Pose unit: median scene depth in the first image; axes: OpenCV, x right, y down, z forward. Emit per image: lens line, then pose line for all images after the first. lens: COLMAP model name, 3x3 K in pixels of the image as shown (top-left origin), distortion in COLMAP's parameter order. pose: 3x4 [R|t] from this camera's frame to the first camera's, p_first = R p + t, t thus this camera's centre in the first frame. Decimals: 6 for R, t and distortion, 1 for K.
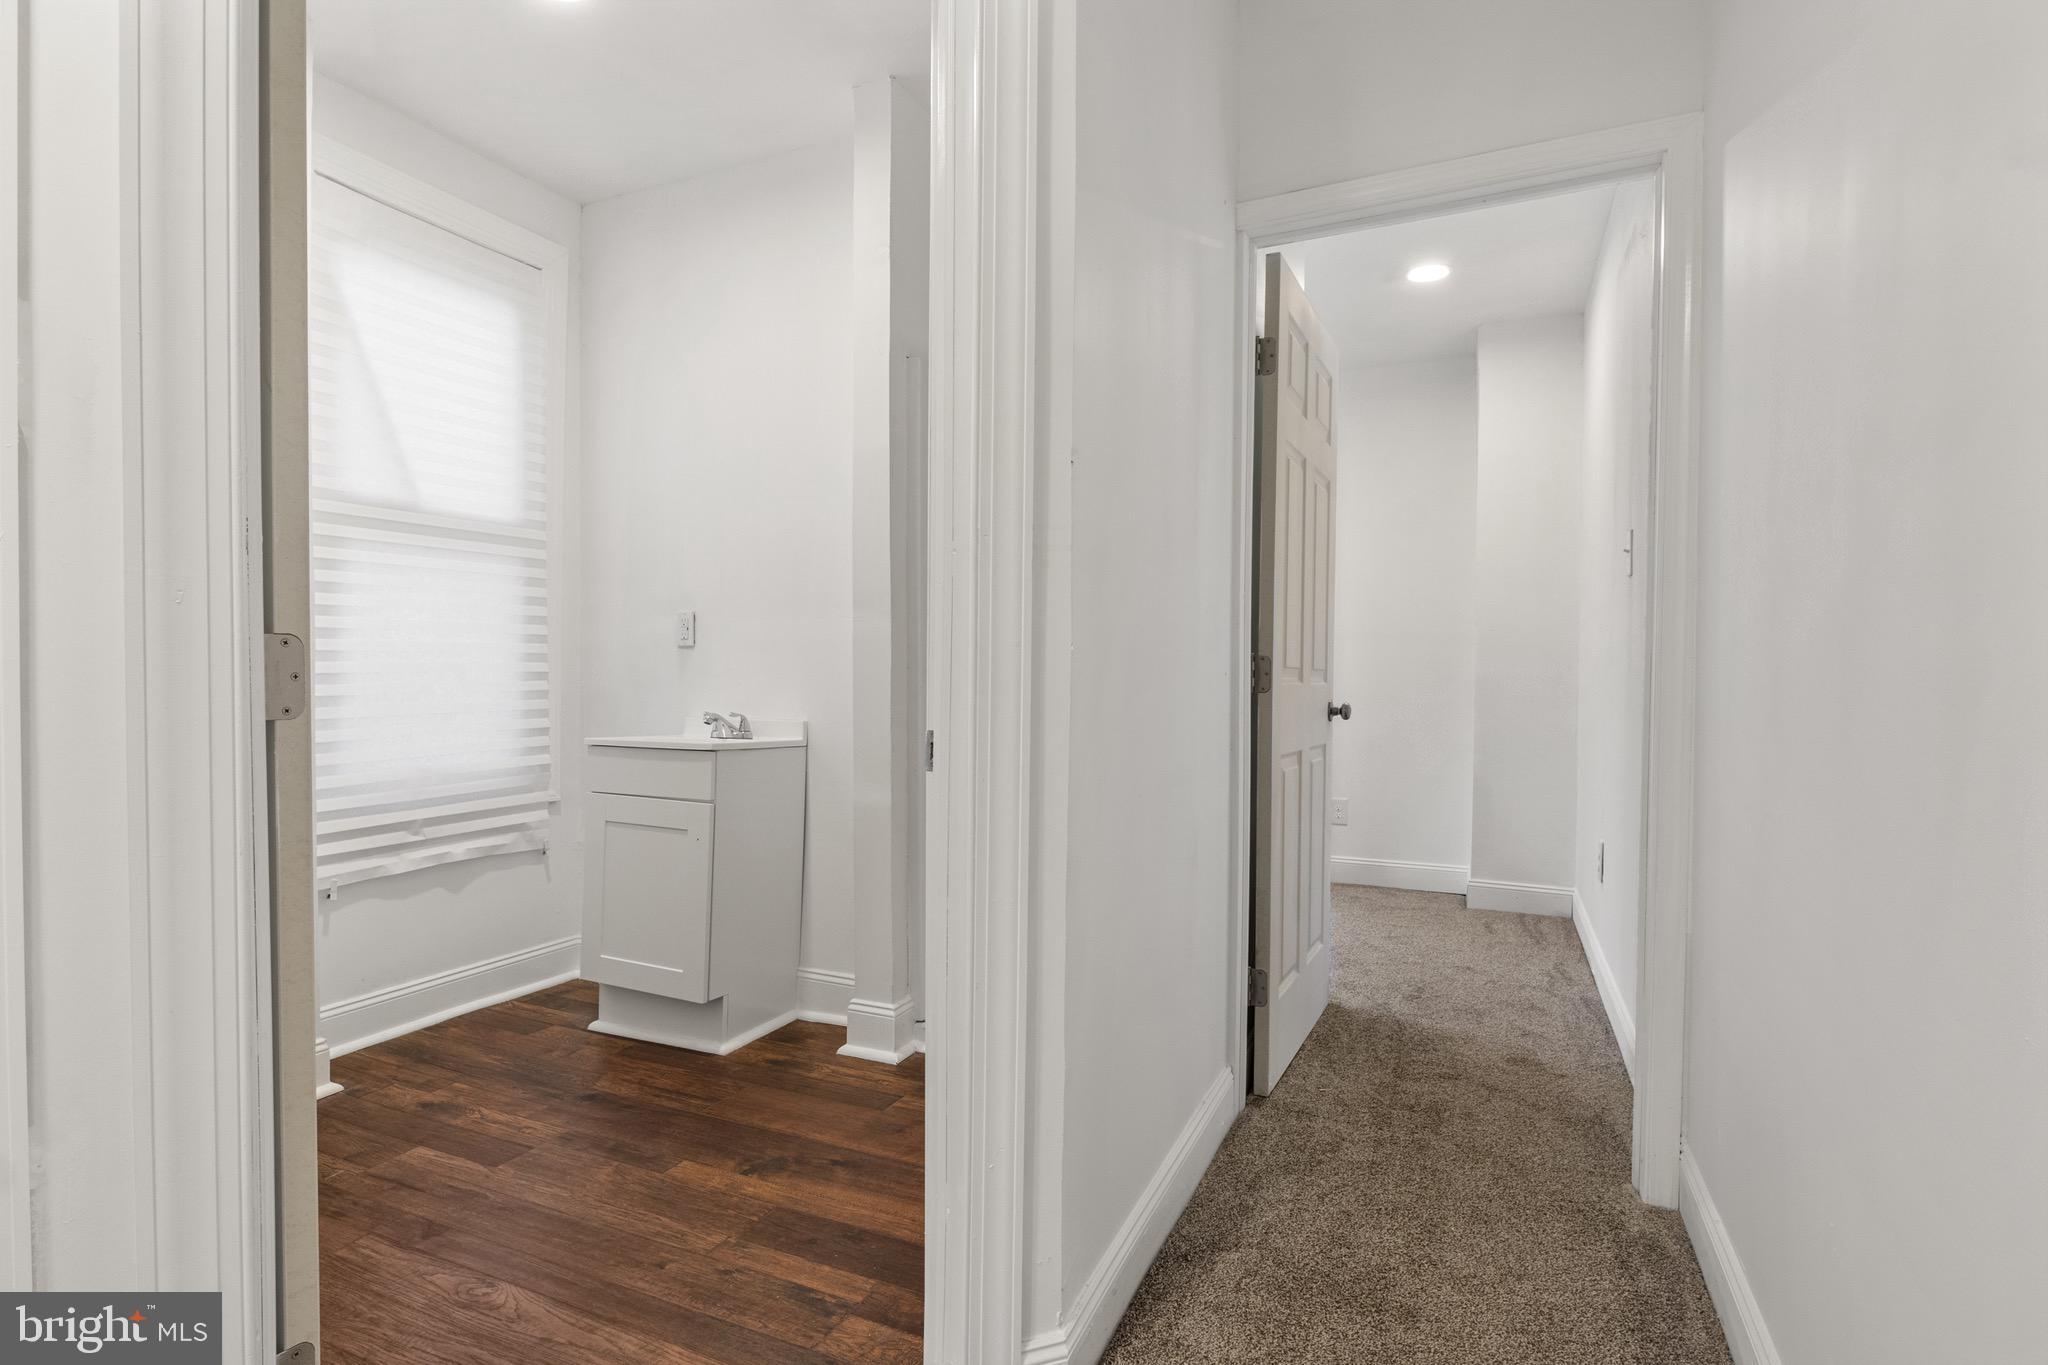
lens RADIAL K [[1020.4, 0, 1014.2], [0, 1020.4, 692.6], [0, 0, 1]] dist [-0.004004, -0.000742]
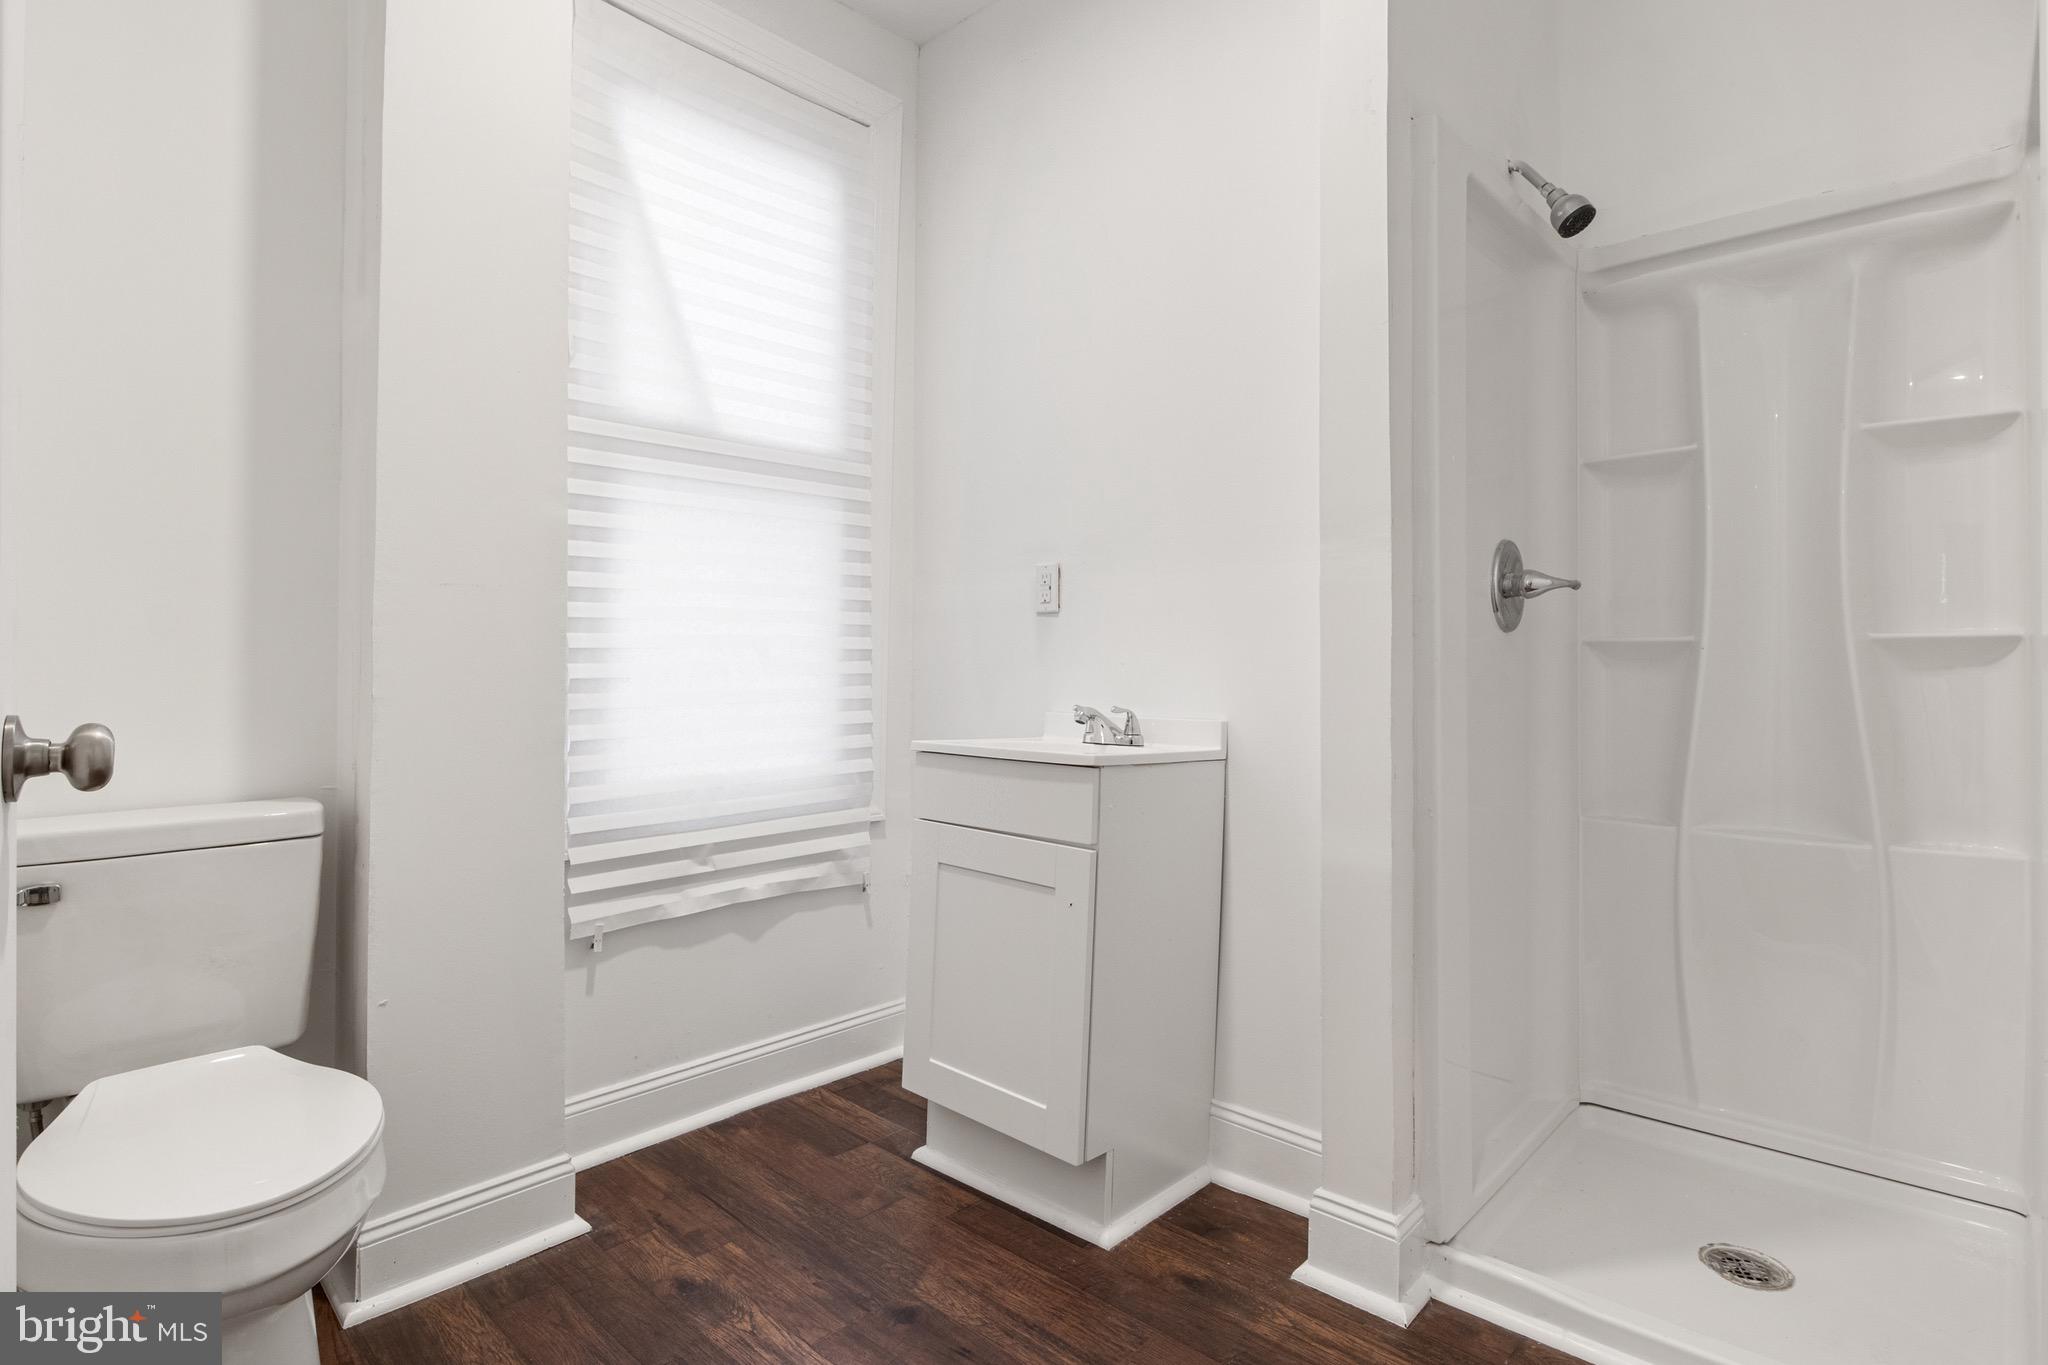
lens RADIAL K [[1054.1, 0, 1026.1], [0, 1054.1, 652.2], [0, 0, 1]] dist [-0.000212, -0.000221]
pose [[0.953001, -0.002087, -0.302960, -0.125525], [-0.007469, 0.999511, -0.030380, 0.005258], [0.302875, 0.031215, 0.952519, 0.328024]]
